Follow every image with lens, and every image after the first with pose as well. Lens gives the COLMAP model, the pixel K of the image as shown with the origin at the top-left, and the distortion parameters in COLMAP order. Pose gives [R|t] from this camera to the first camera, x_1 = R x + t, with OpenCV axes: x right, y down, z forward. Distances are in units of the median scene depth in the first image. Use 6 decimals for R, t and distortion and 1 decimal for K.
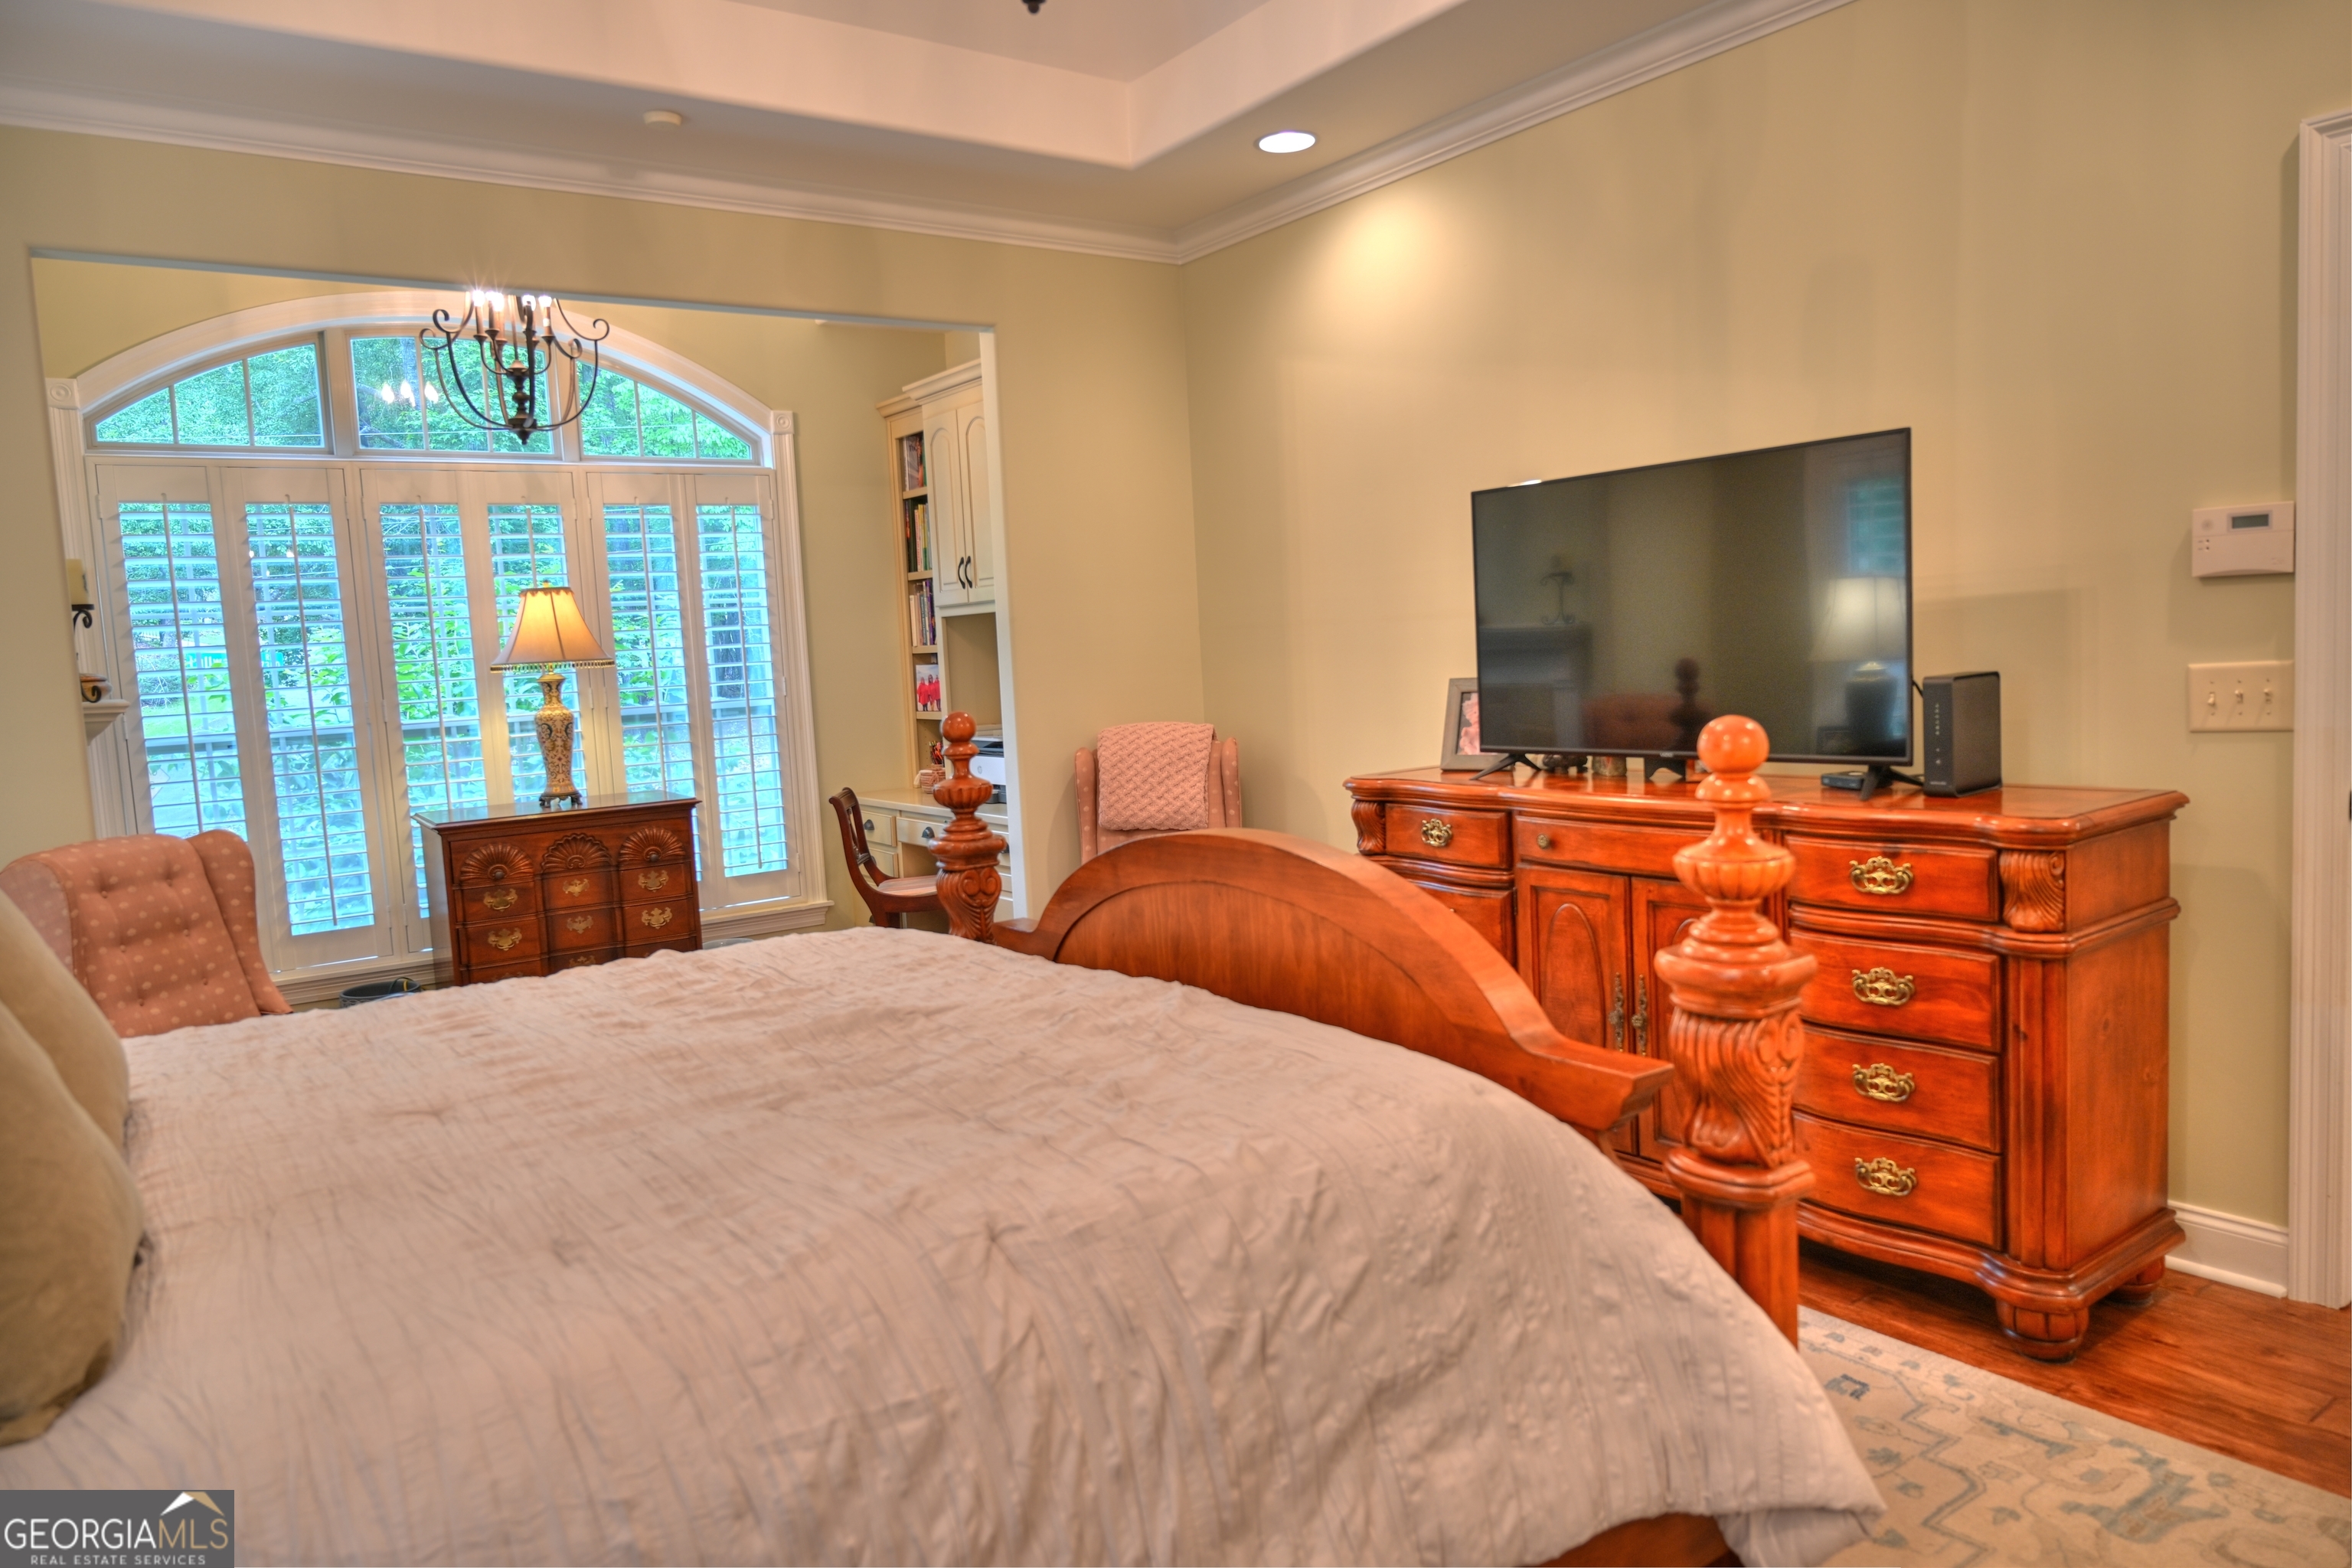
lens RADIAL K [[1544.3, 0, 1176.0], [0, 1544.3, 784.0], [0, 0, 1]] dist [-0.014466, 0.004043]
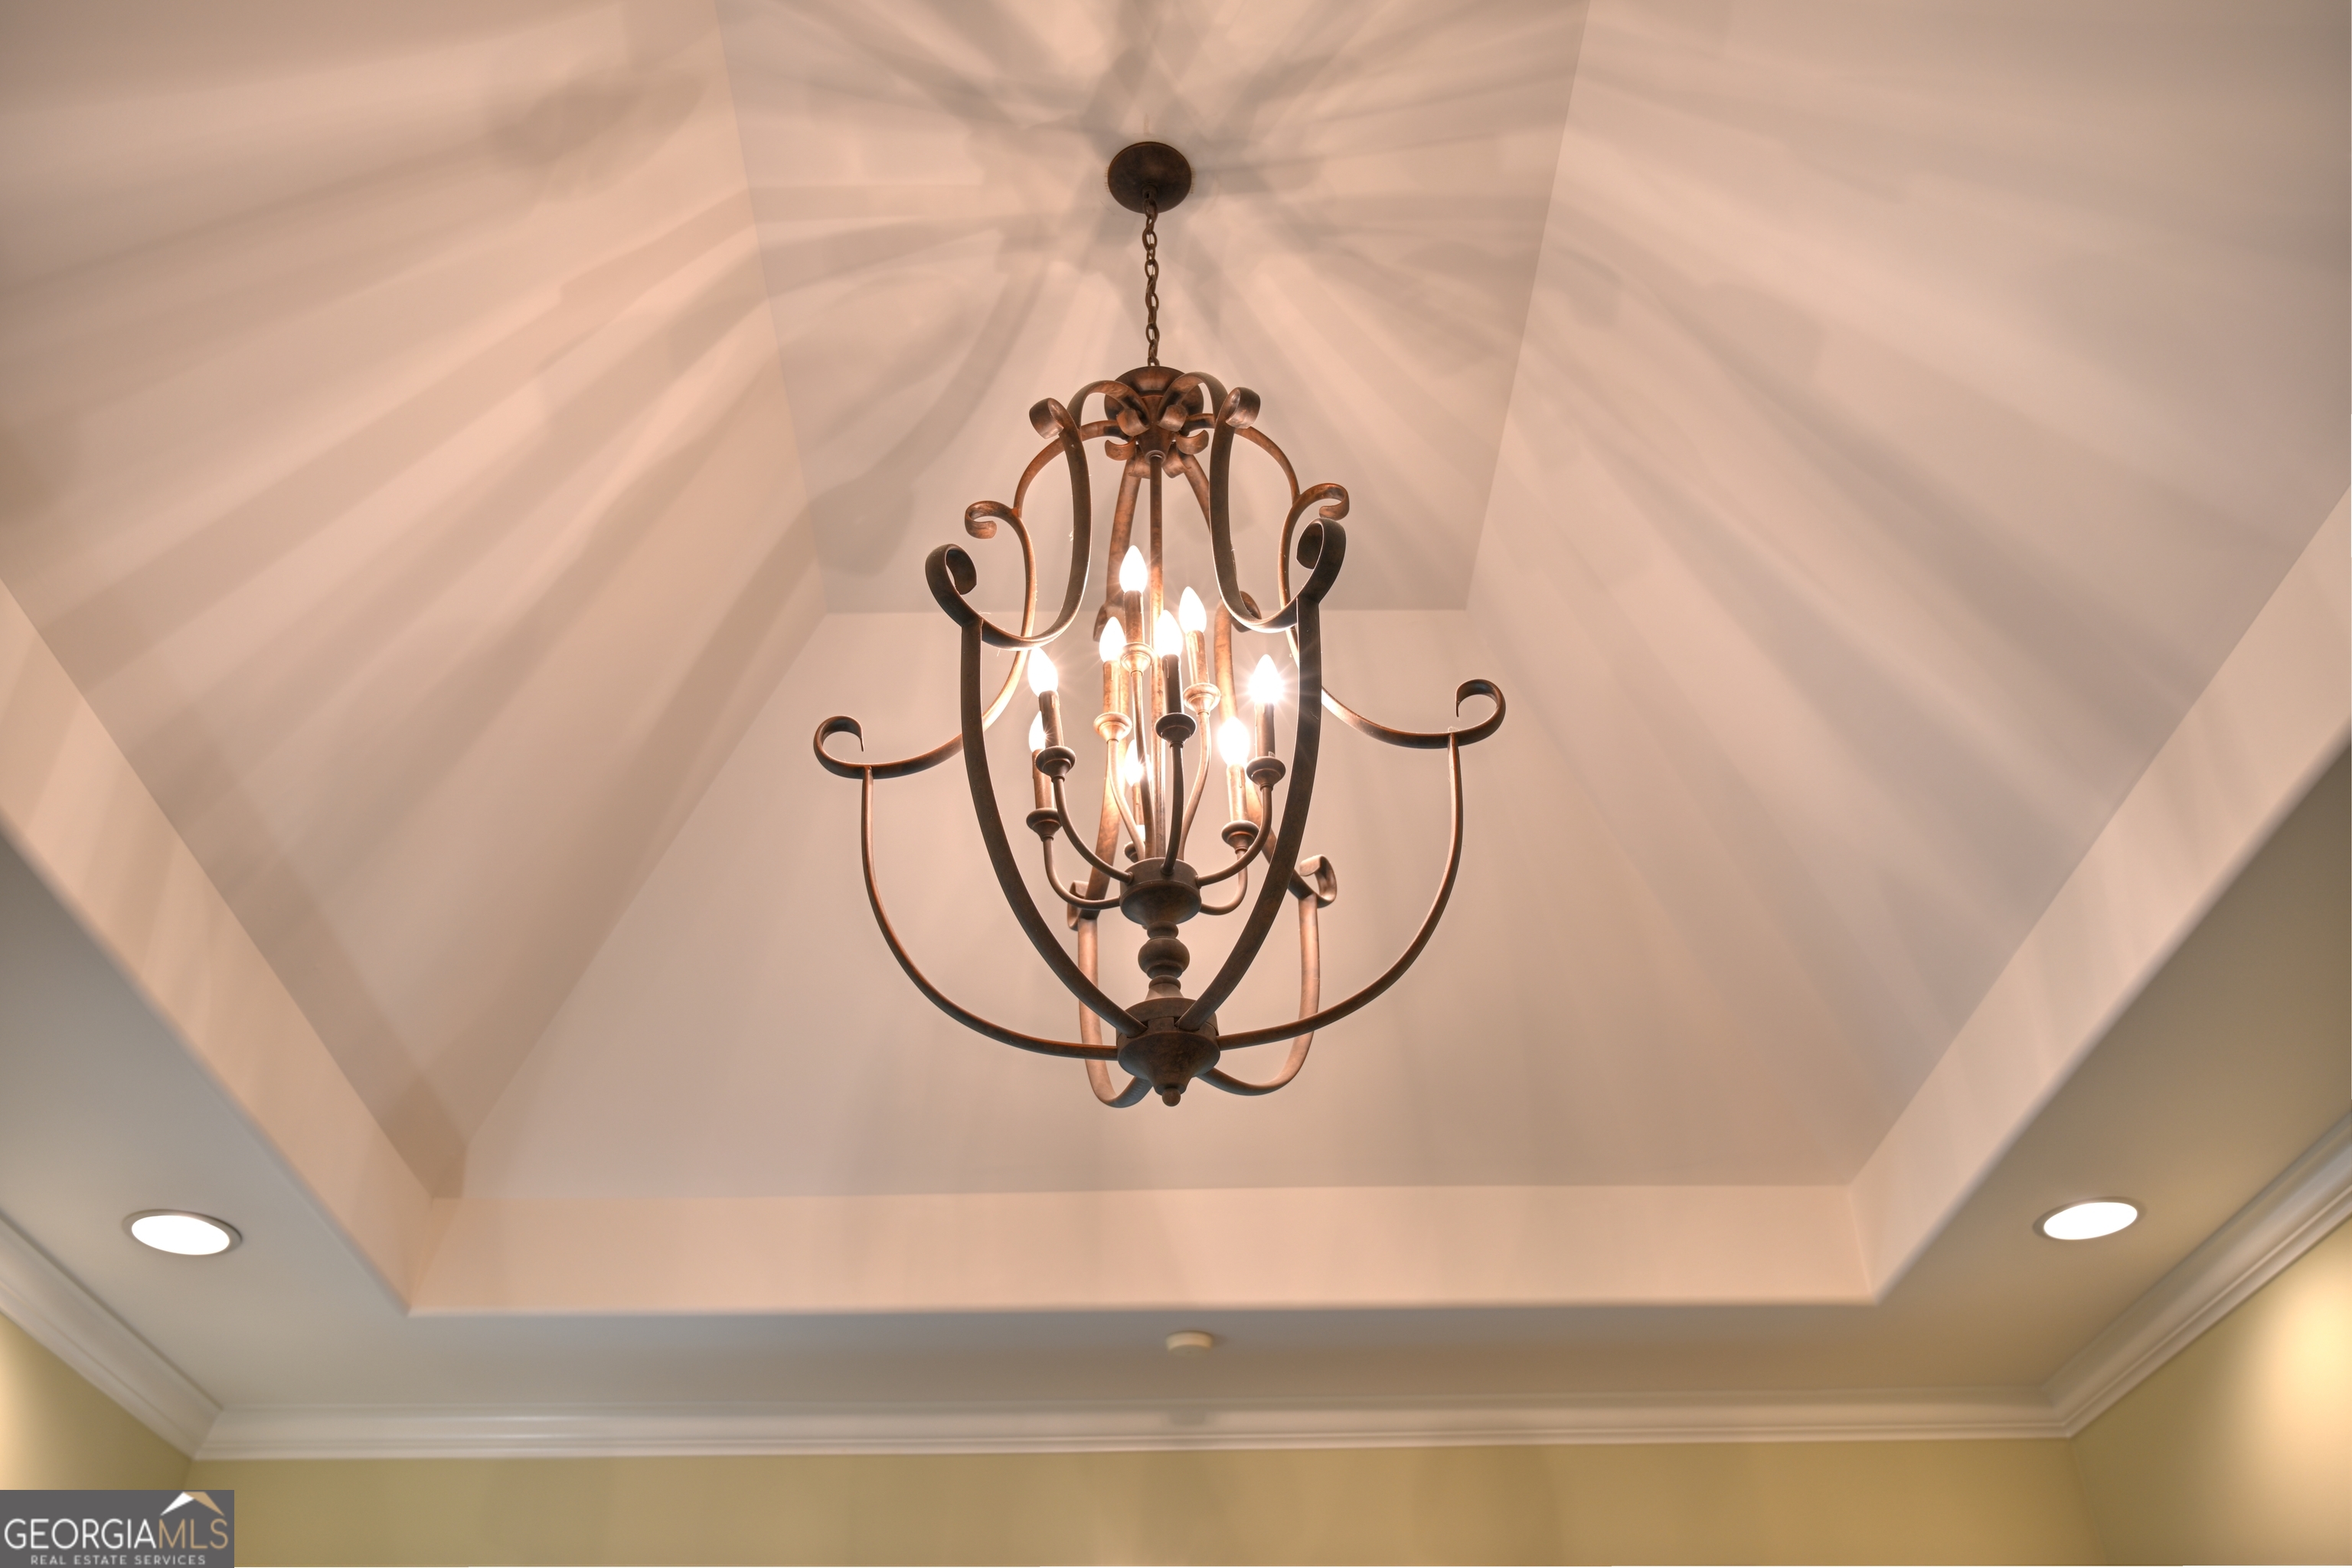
lens RADIAL K [[1993.7, 0, 1176.0], [0, 1993.7, 784.0], [0, 0, 1]] dist [-0.010485, -0.002599]
pose [[0.827325, -0.294818, -0.478139, 0.173416], [-0.074075, 0.786504, -0.613127, -0.026500], [0.556819, 0.542673, 0.628856, 0.156745]]
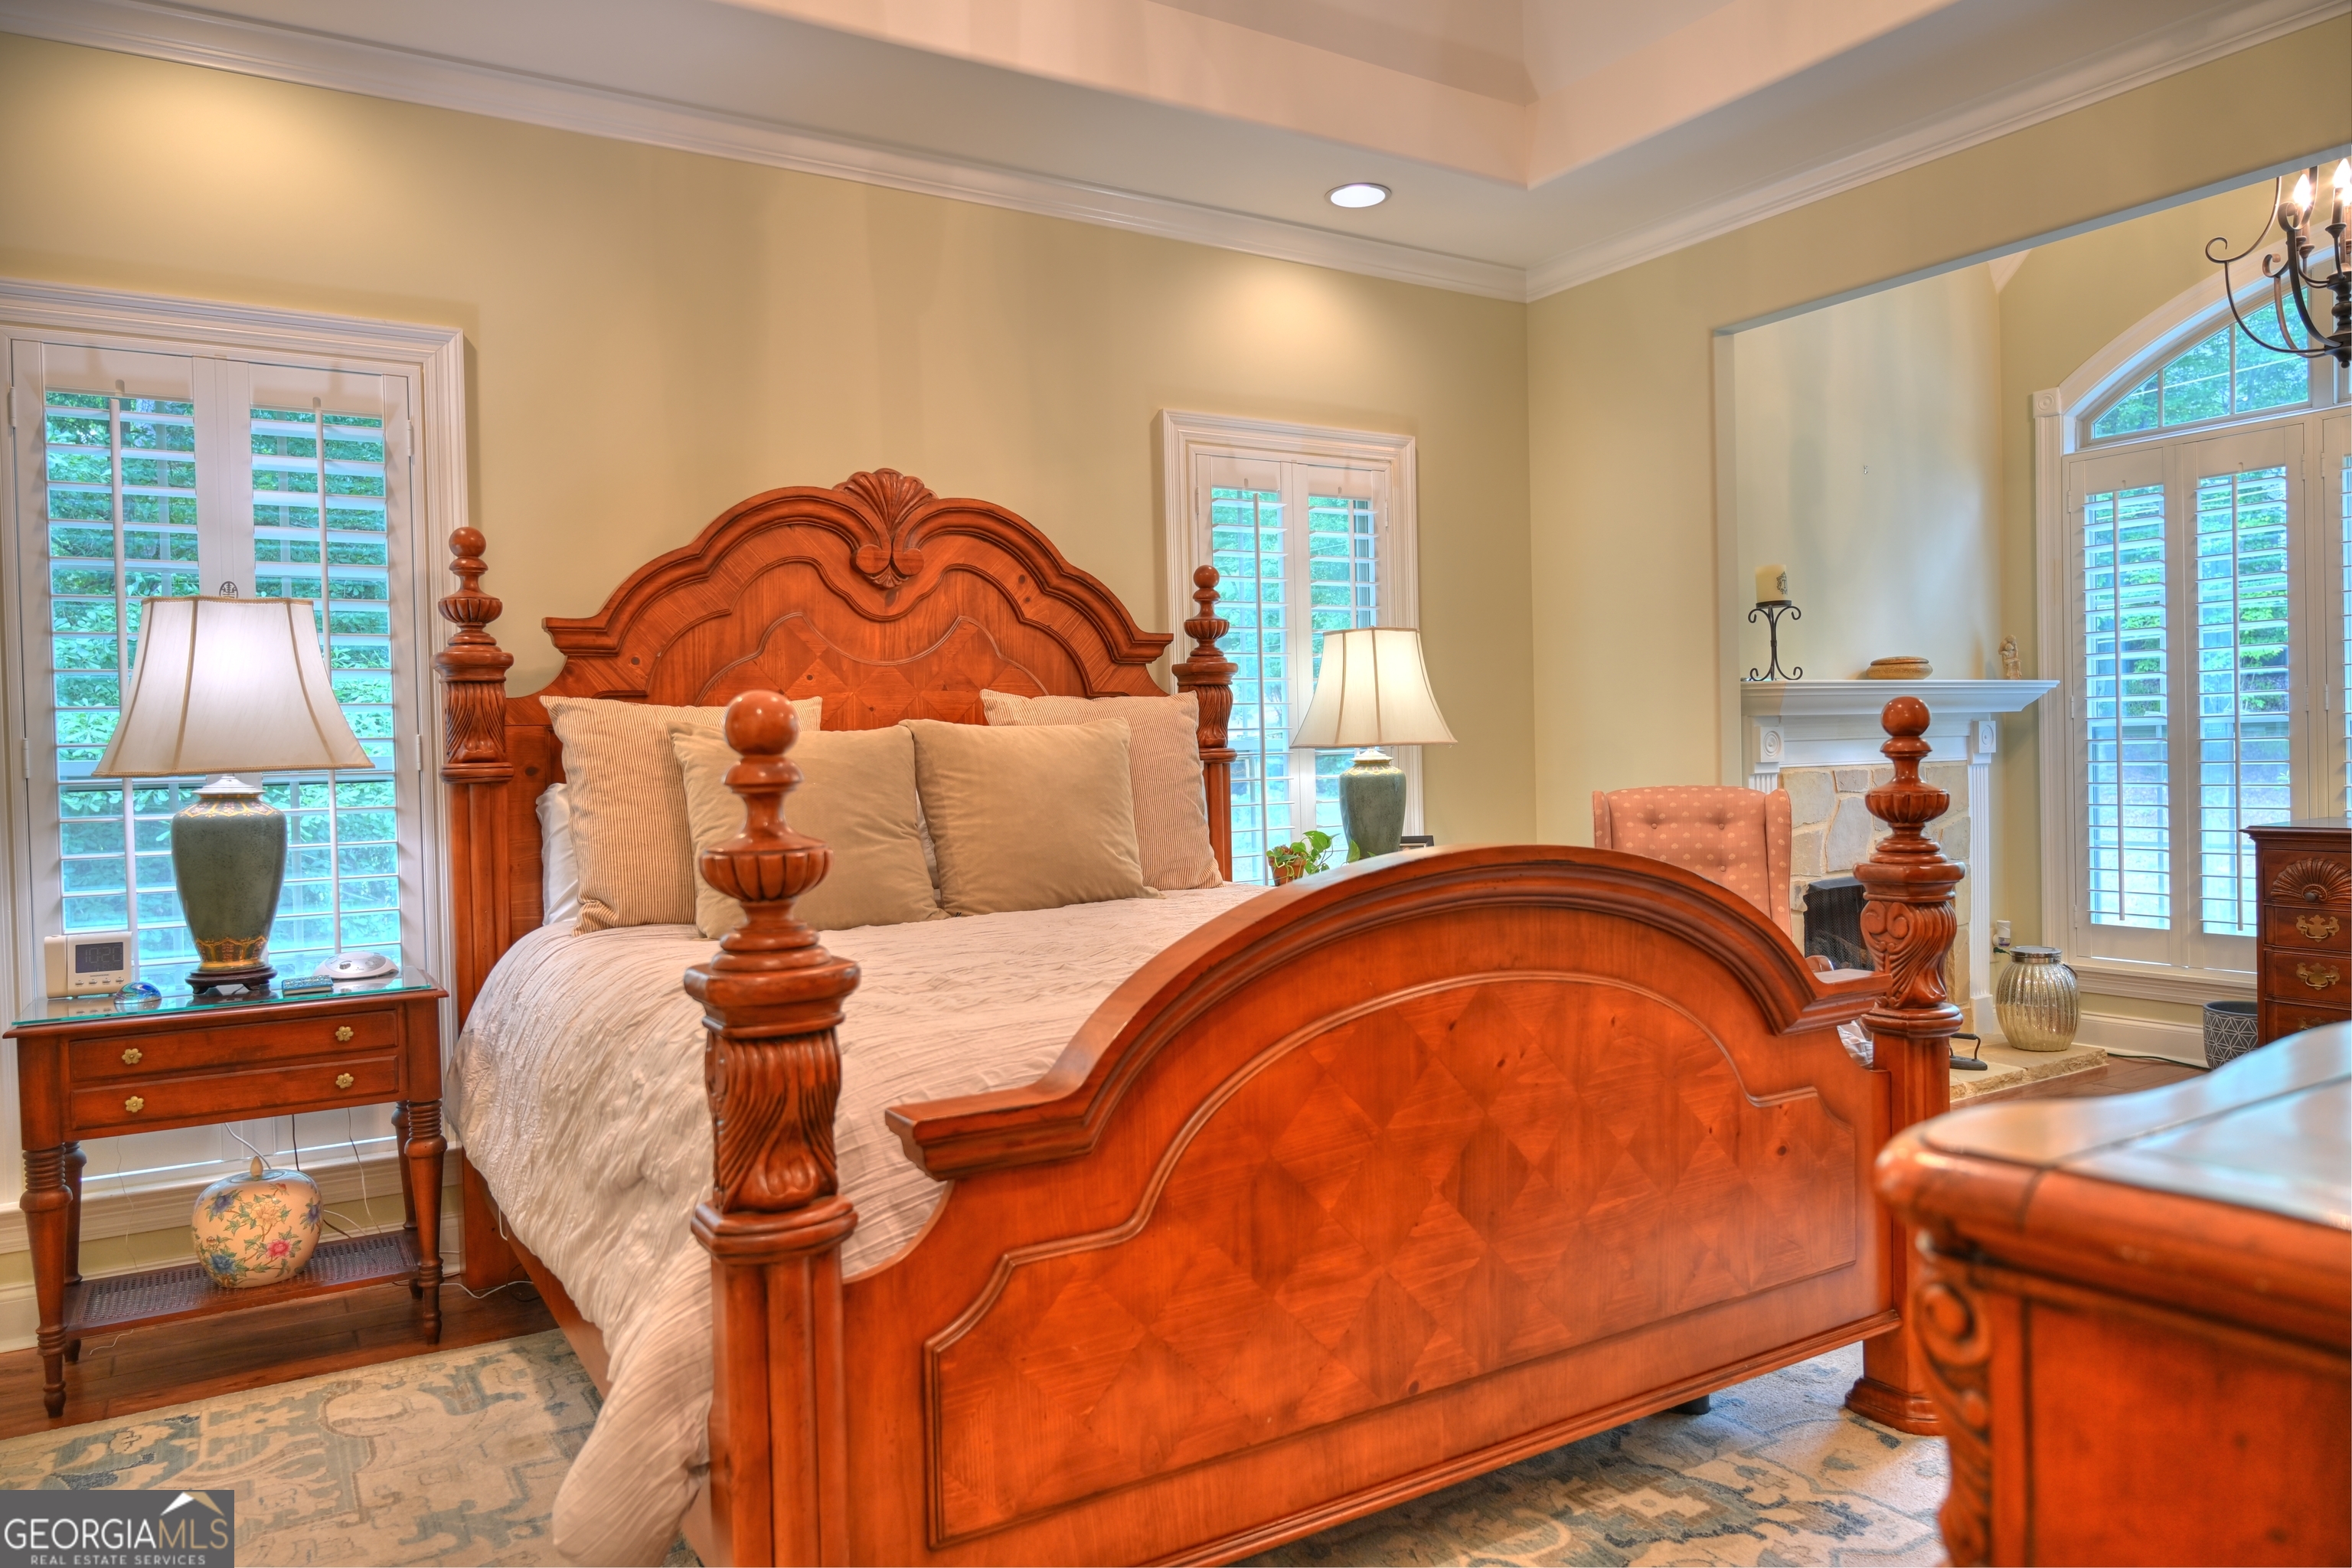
lens RADIAL K [[1544.3, 0, 1176.0], [0, 1544.3, 784.0], [0, 0, 1]] dist [-0.014466, 0.004043]
pose [[-0.061658, 0.073098, -0.995417, 0.420435], [-0.064050, 0.994969, 0.077032, -0.025835], [0.996040, 0.068506, -0.056666, 0.443870]]
